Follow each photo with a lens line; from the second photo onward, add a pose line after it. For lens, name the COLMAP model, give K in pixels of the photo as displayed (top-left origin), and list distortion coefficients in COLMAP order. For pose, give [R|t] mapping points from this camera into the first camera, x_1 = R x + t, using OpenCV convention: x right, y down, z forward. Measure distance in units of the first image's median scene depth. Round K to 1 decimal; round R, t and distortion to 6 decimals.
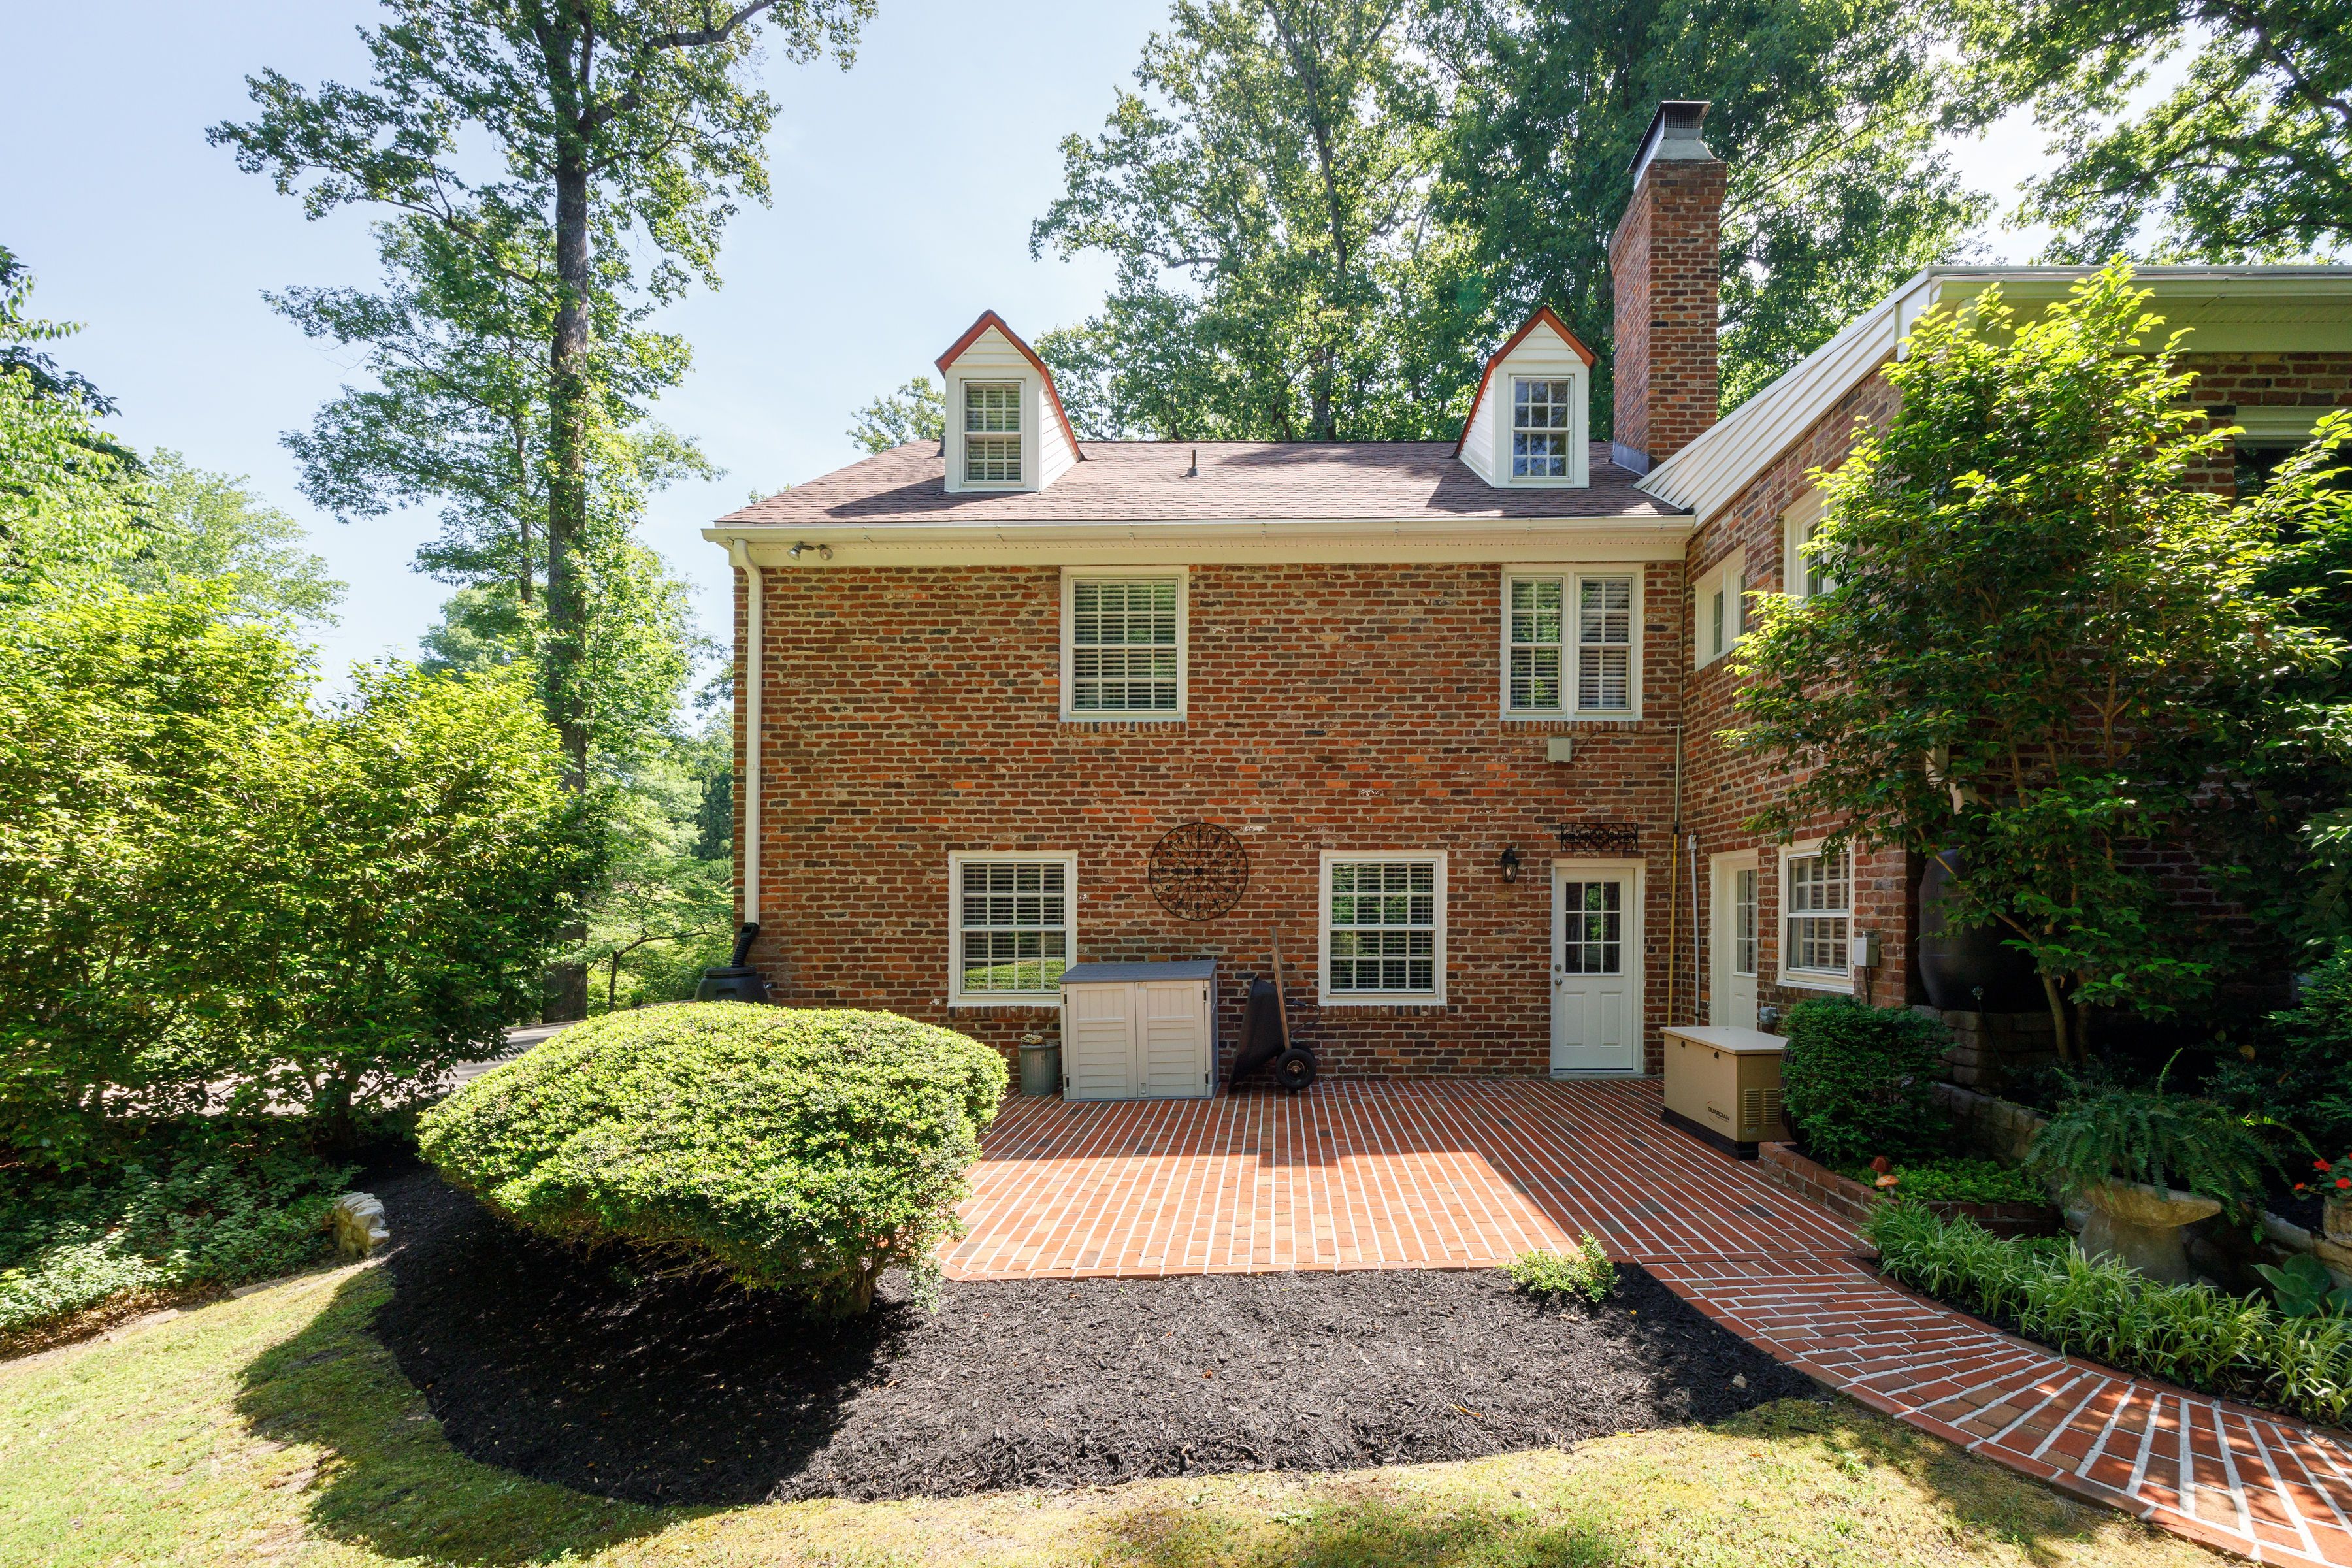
lens RADIAL K [[974.2, 0, 1225.8], [0, 974.2, 883.1], [0, 0, 1]] dist [-0.000722, 0.000383]
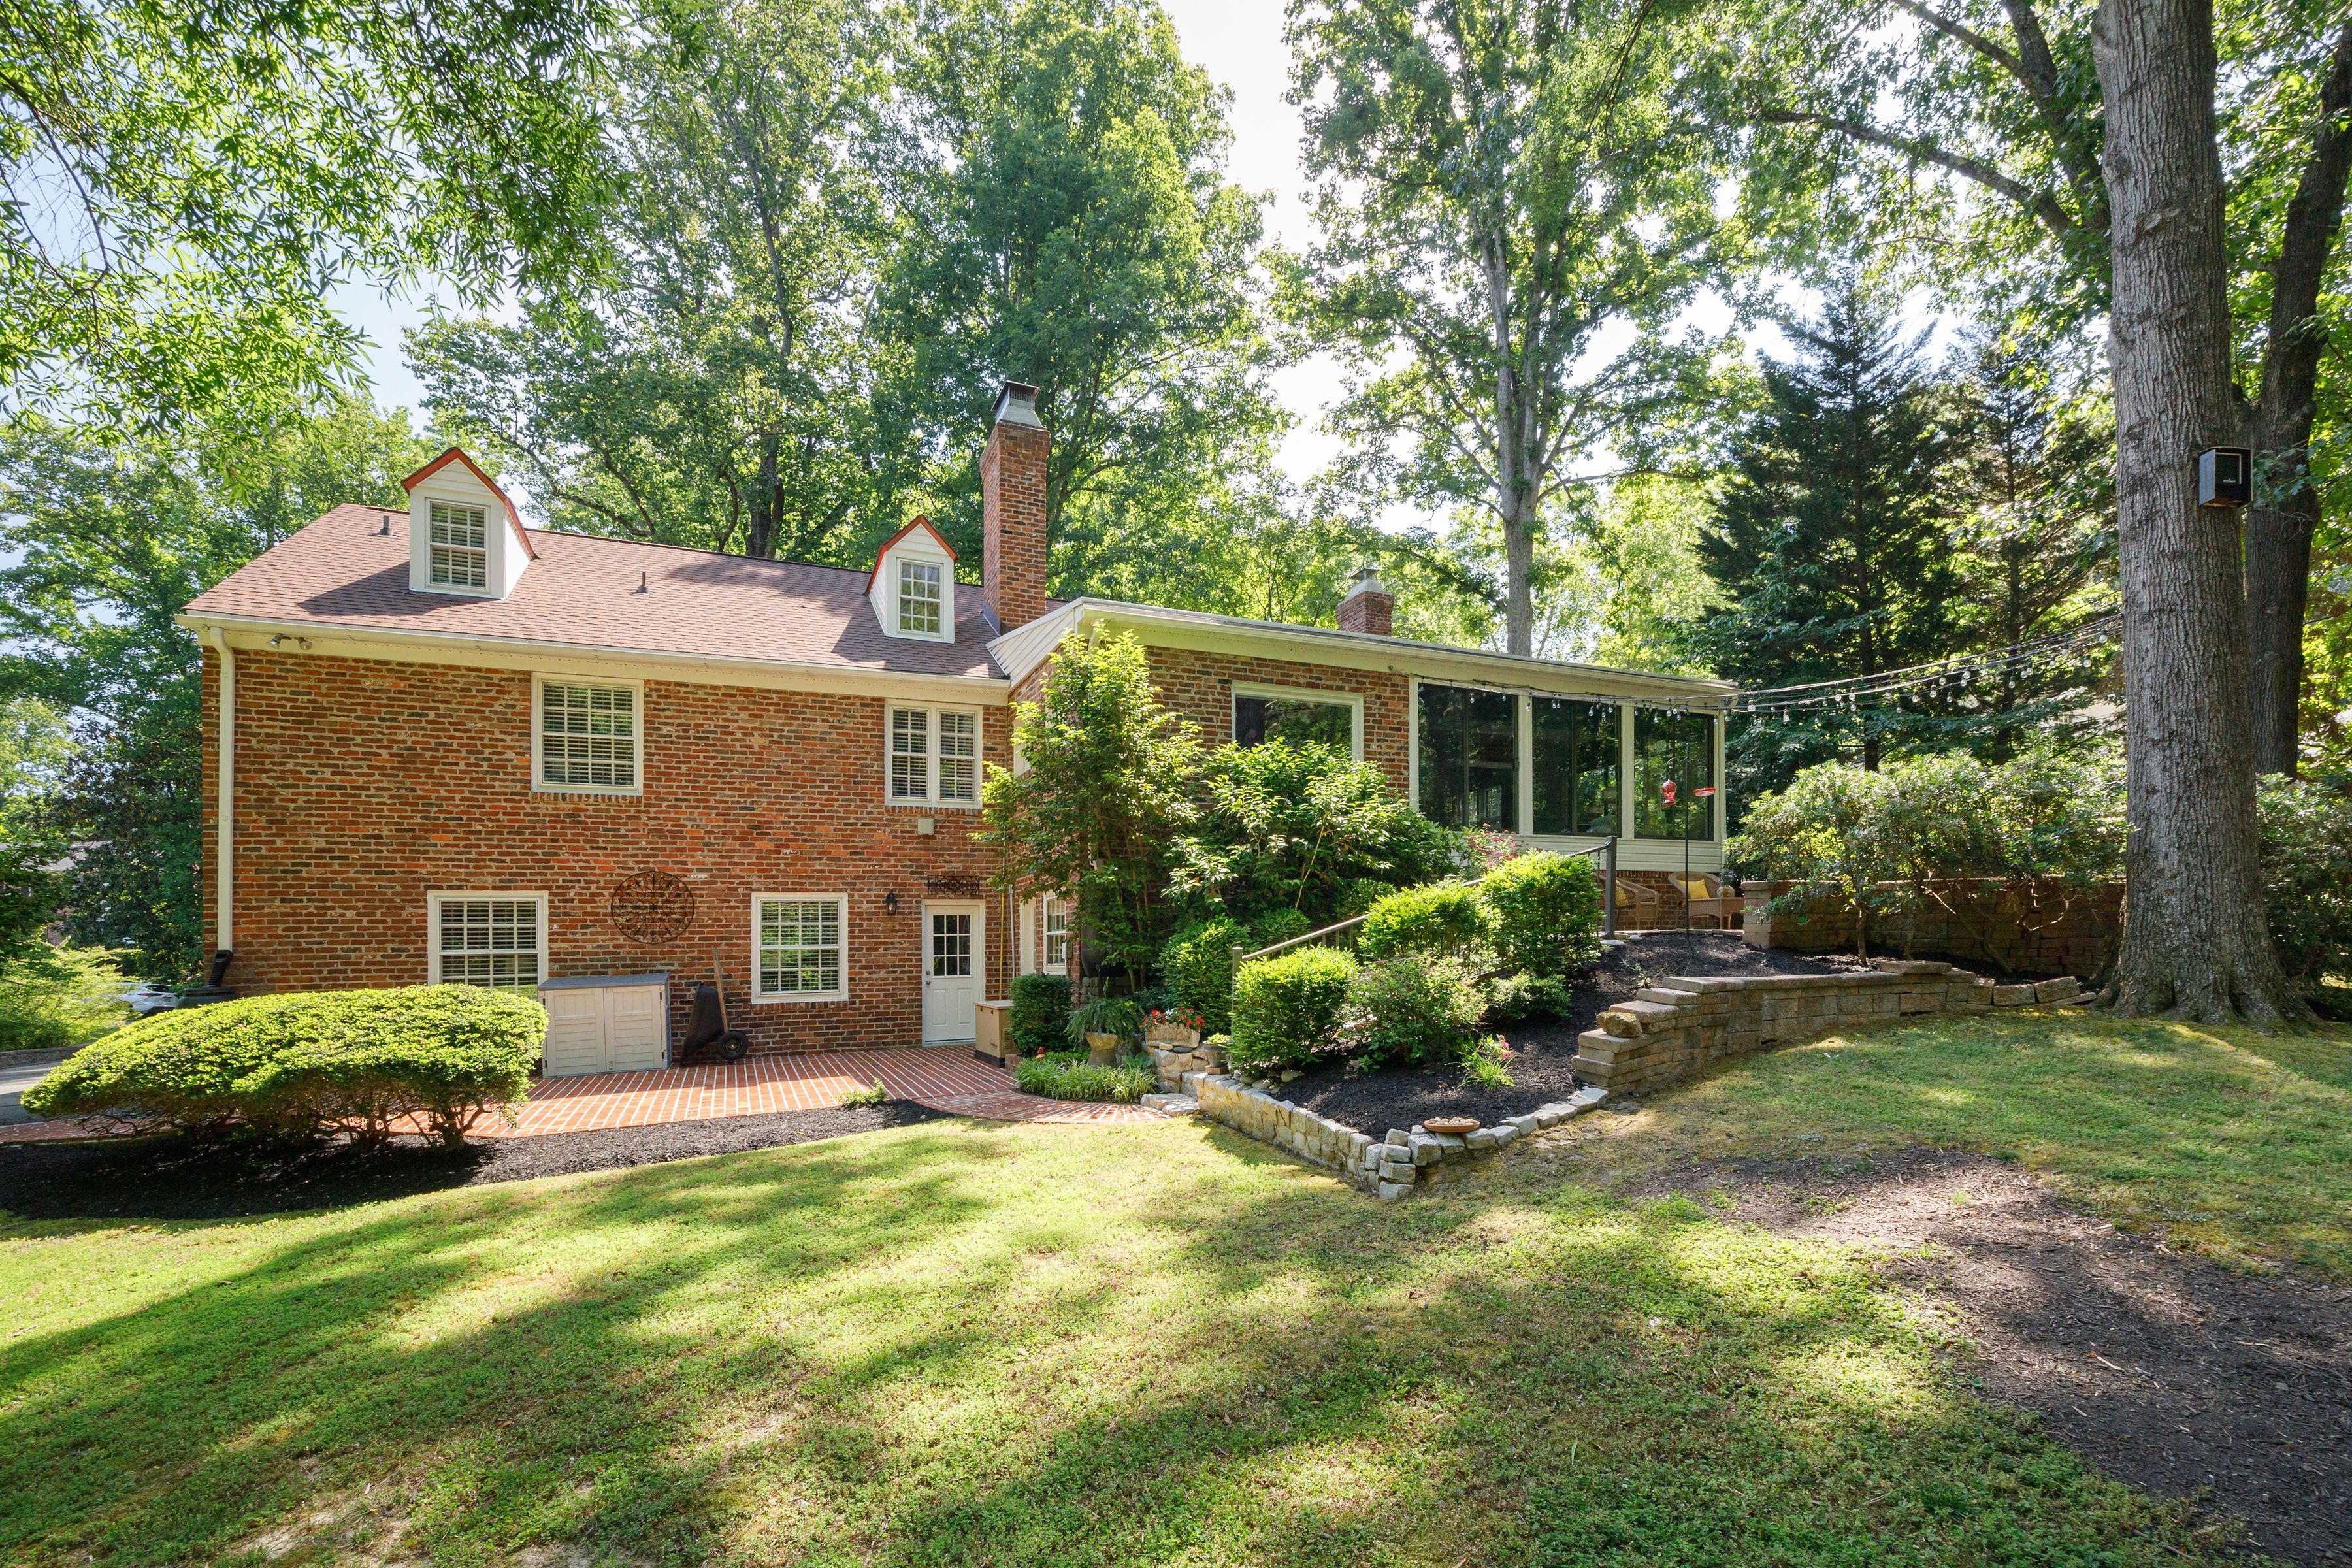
lens RADIAL K [[974.2, 0, 1171.3], [0, 974.2, 924.7], [0, 0, 1]] dist [-0.000722, 0.000383]
pose [[0.887413, -0.006776, 0.460925, -0.013194], [0.004812, 0.999974, 0.005436, 0.008032], [-0.460949, -0.002606, 0.887423, -0.519308]]
